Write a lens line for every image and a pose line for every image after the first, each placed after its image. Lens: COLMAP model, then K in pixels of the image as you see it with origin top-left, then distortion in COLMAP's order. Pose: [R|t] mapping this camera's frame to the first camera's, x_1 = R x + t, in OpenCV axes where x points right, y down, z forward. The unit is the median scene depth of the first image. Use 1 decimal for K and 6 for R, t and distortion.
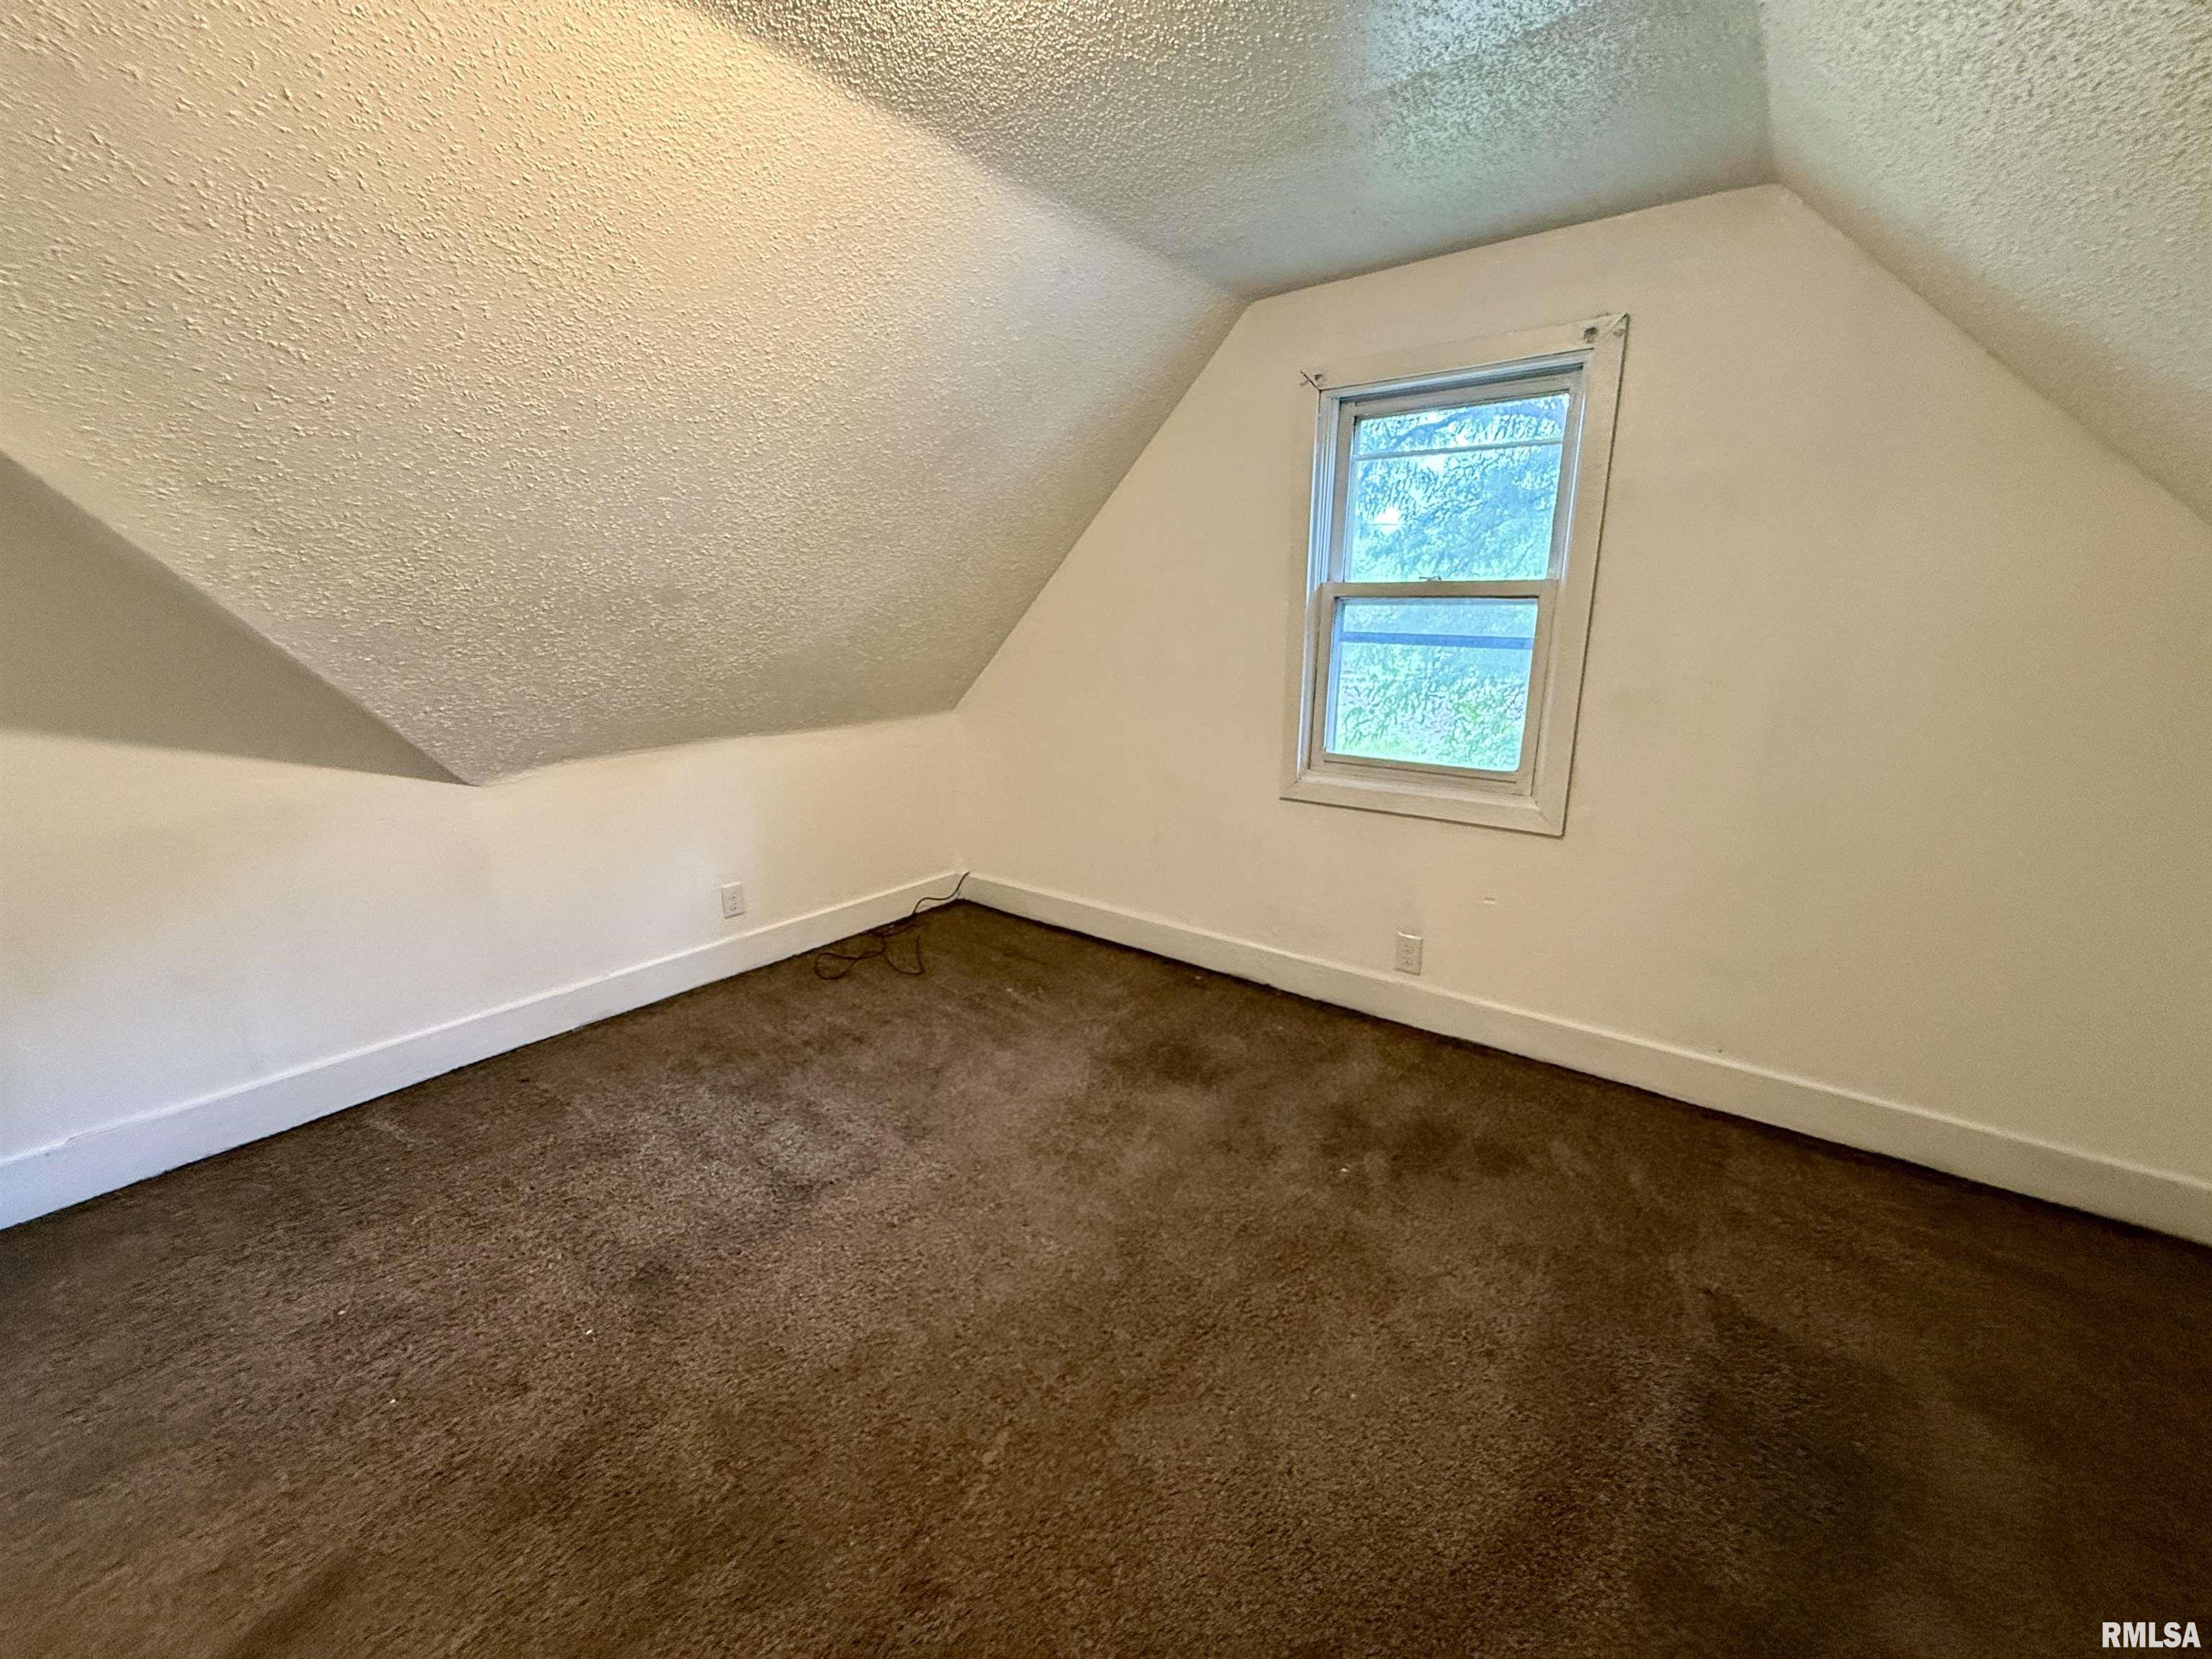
lens RADIAL K [[876.5, 0, 1099.0], [0, 876.5, 831.1], [0, 0, 1]] dist [-0.002012, -0.000414]
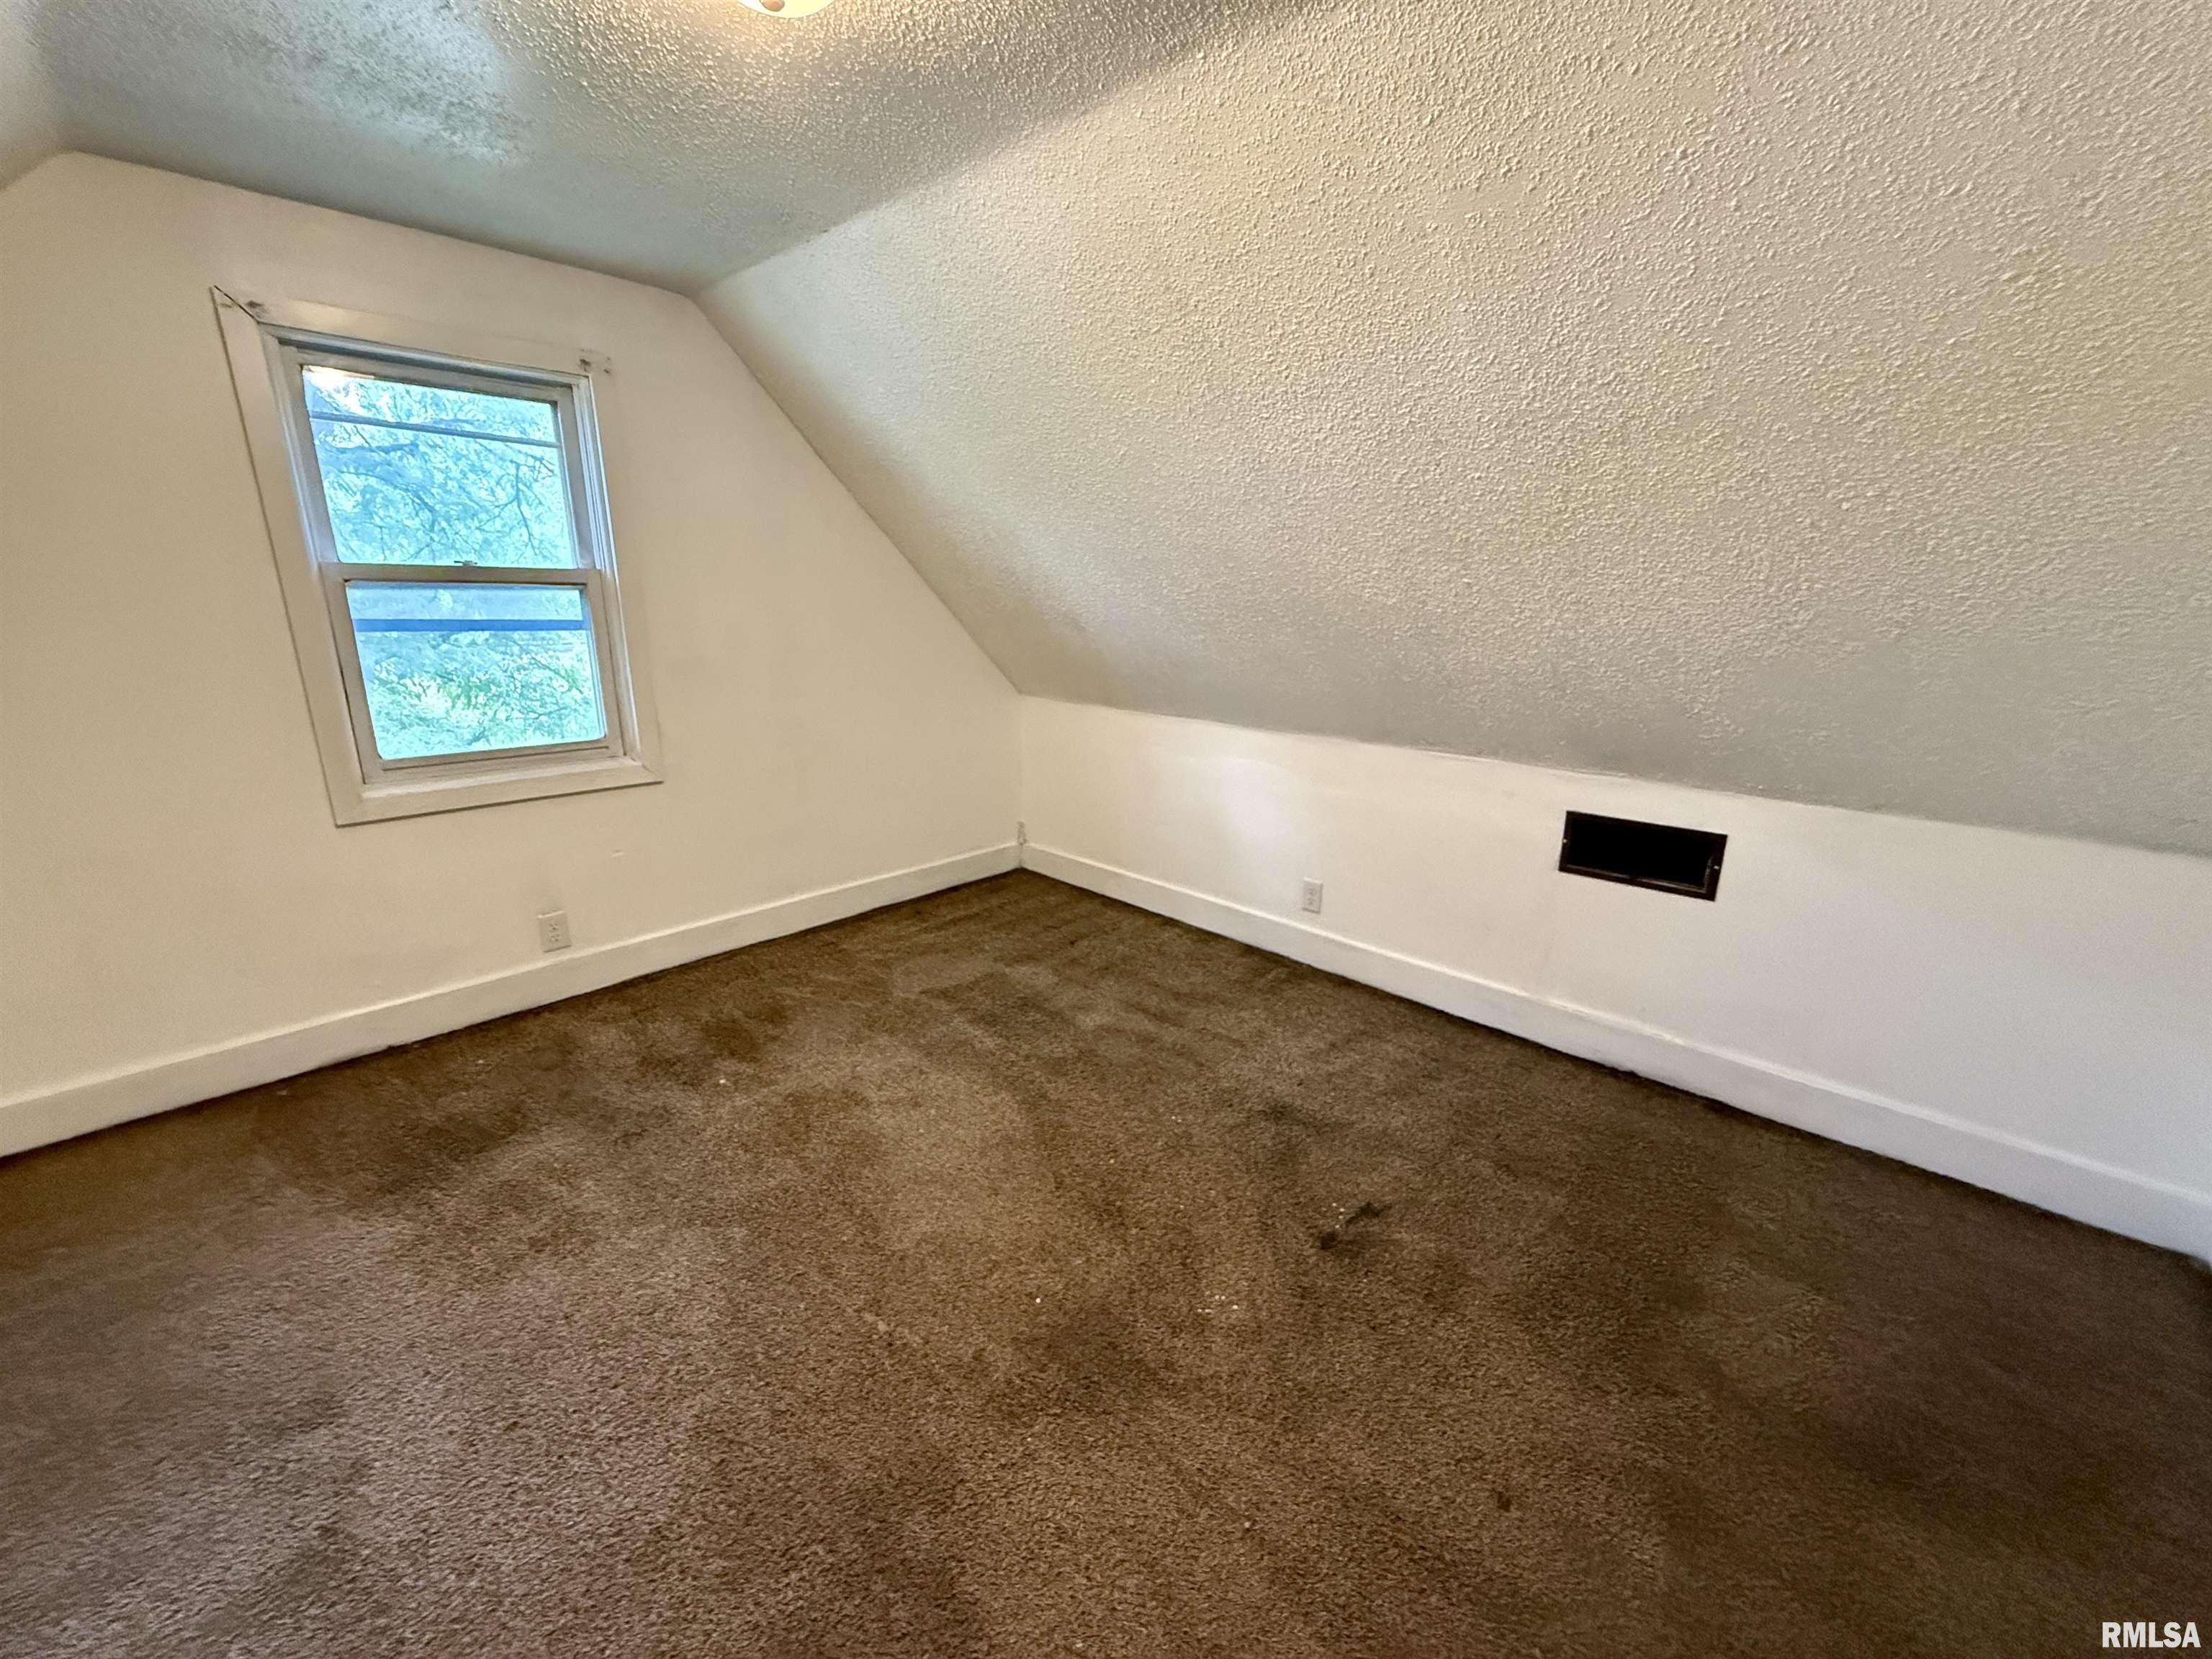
lens RADIAL K [[876.5, 0, 1099.0], [0, 876.5, 831.1], [0, 0, 1]] dist [-0.002012, -0.000414]
pose [[0.106048, -0.268976, 0.957291, -0.621679], [0.223947, 0.944447, 0.240558, -0.088437], [-0.968815, 0.188871, 0.160393, 0.228167]]
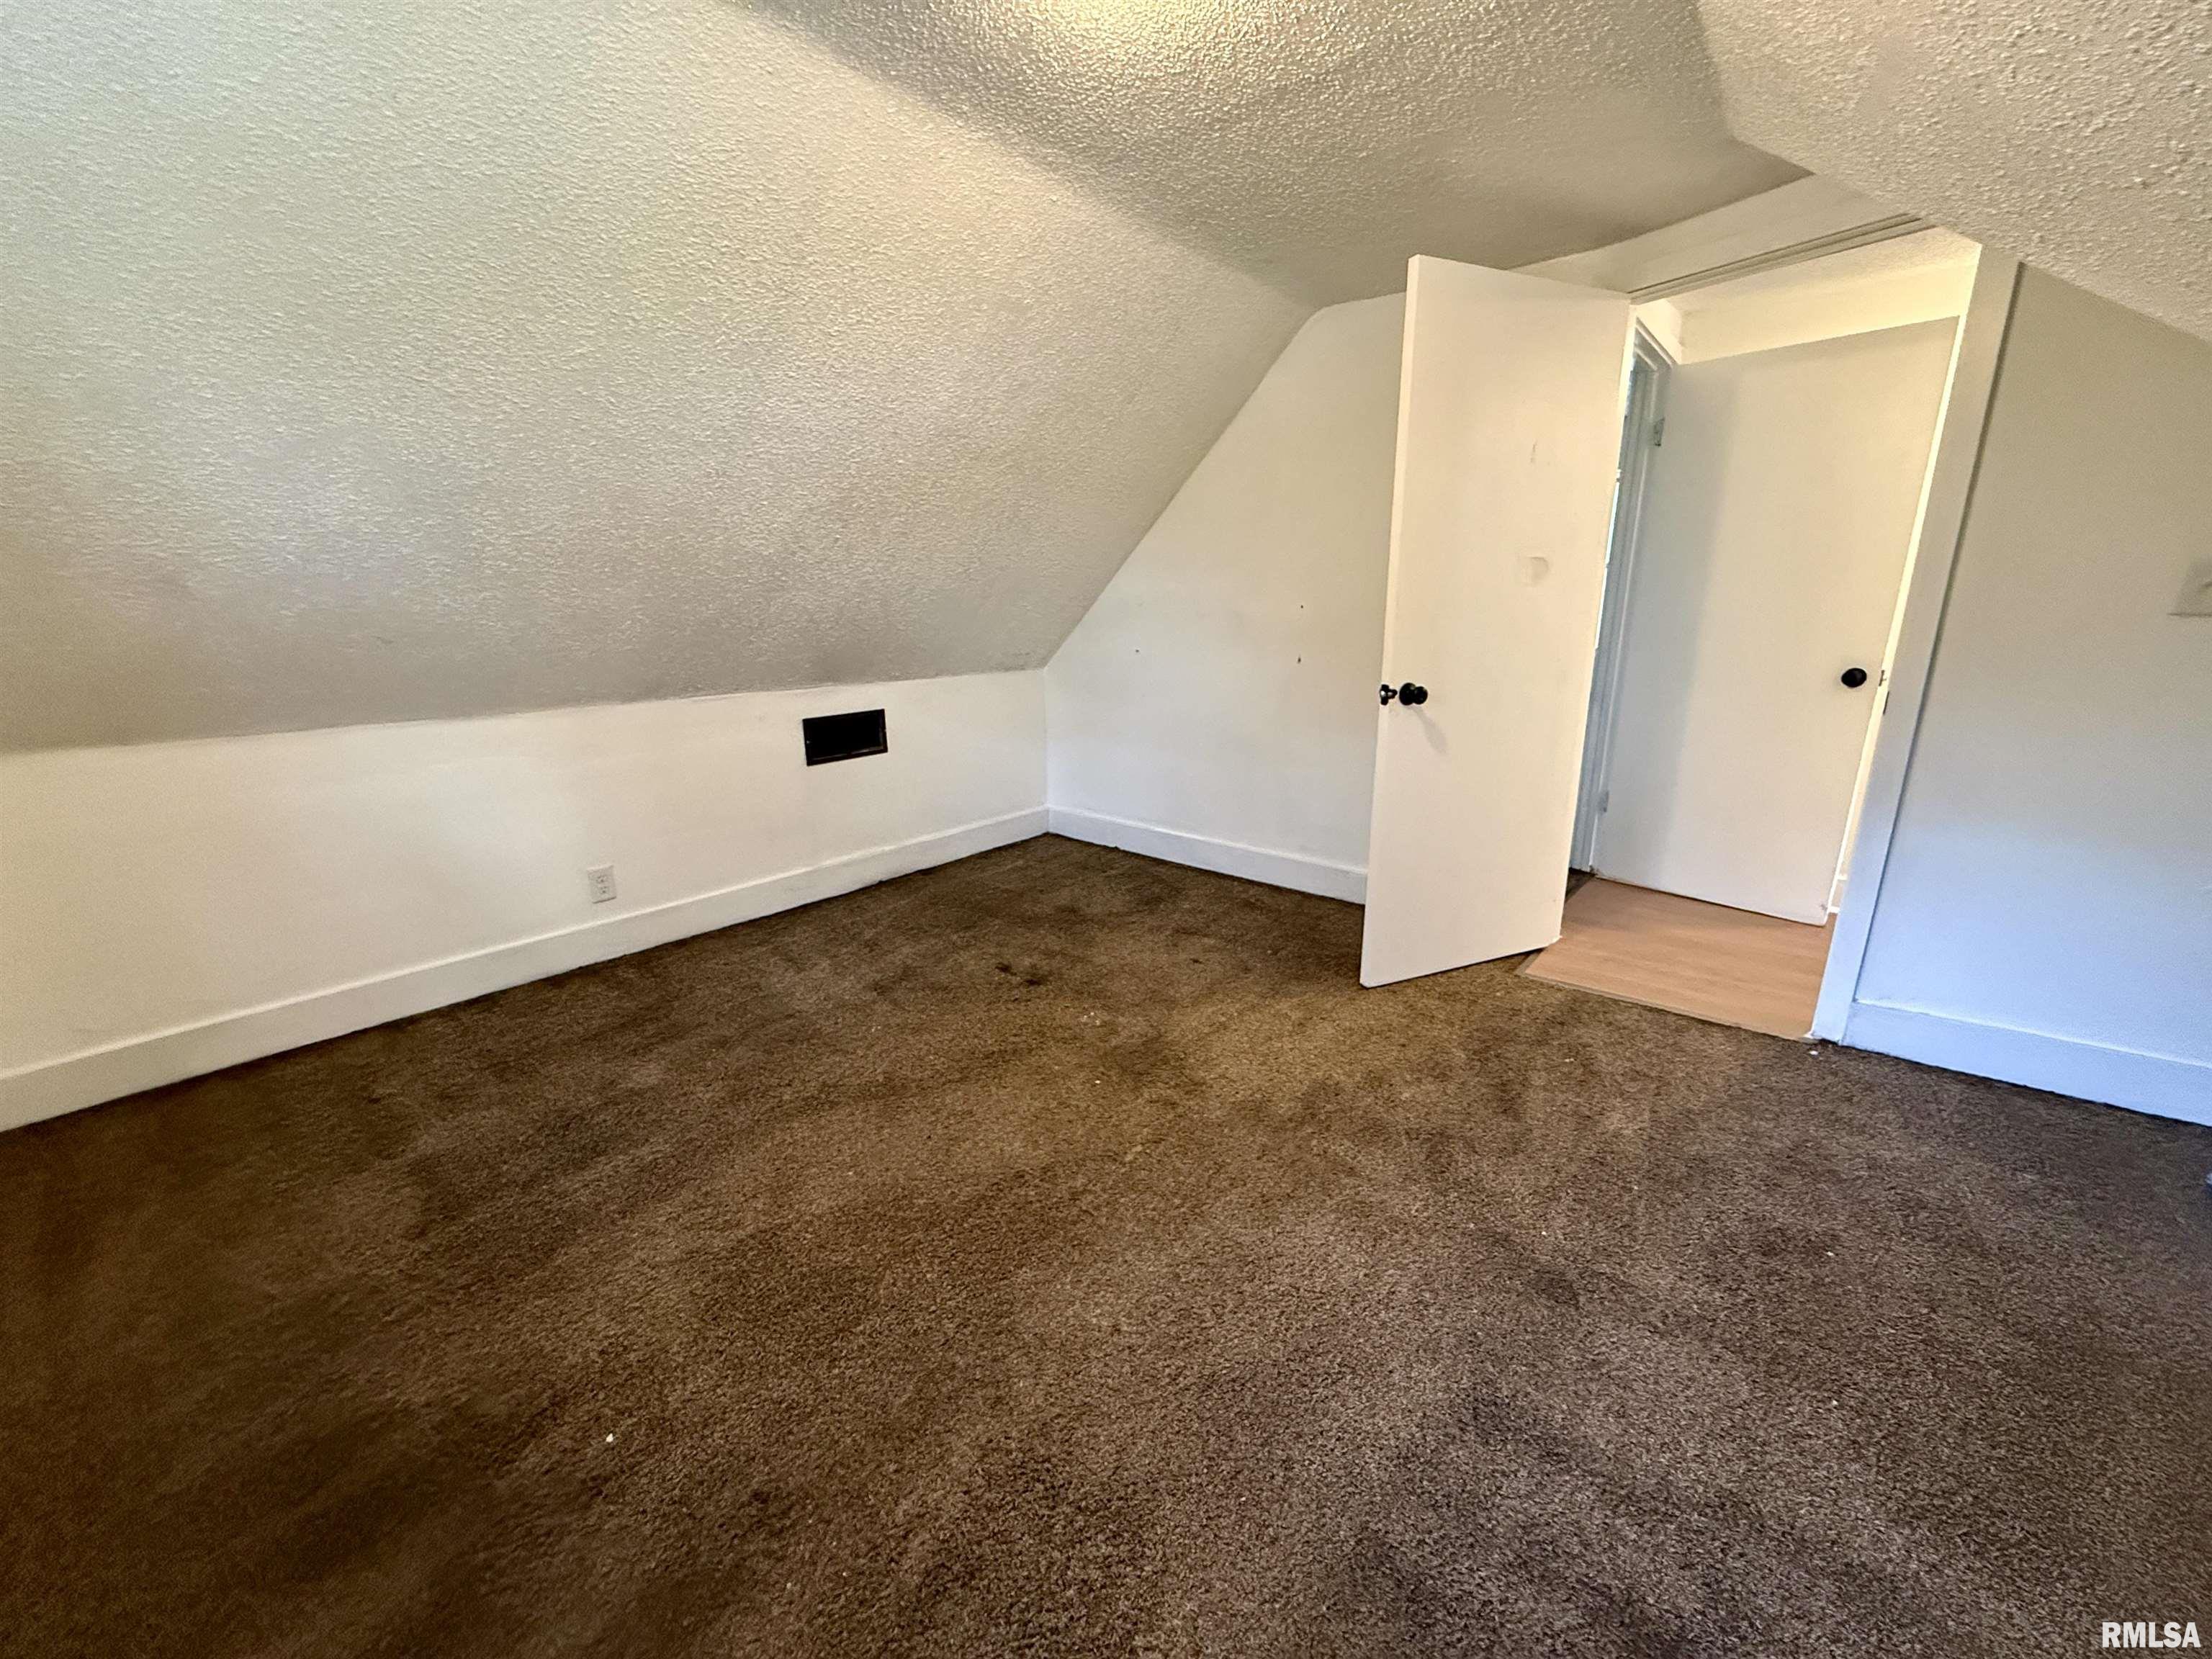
lens RADIAL K [[876.5, 0, 1099.0], [0, 876.5, 831.1], [0, 0, 1]] dist [-0.002012, -0.000414]
pose [[-0.999200, -0.006197, 0.039516, -0.066916], [0.013155, 0.882053, 0.470967, -0.232507], [-0.037774, 0.471110, -0.881265, 1.171479]]
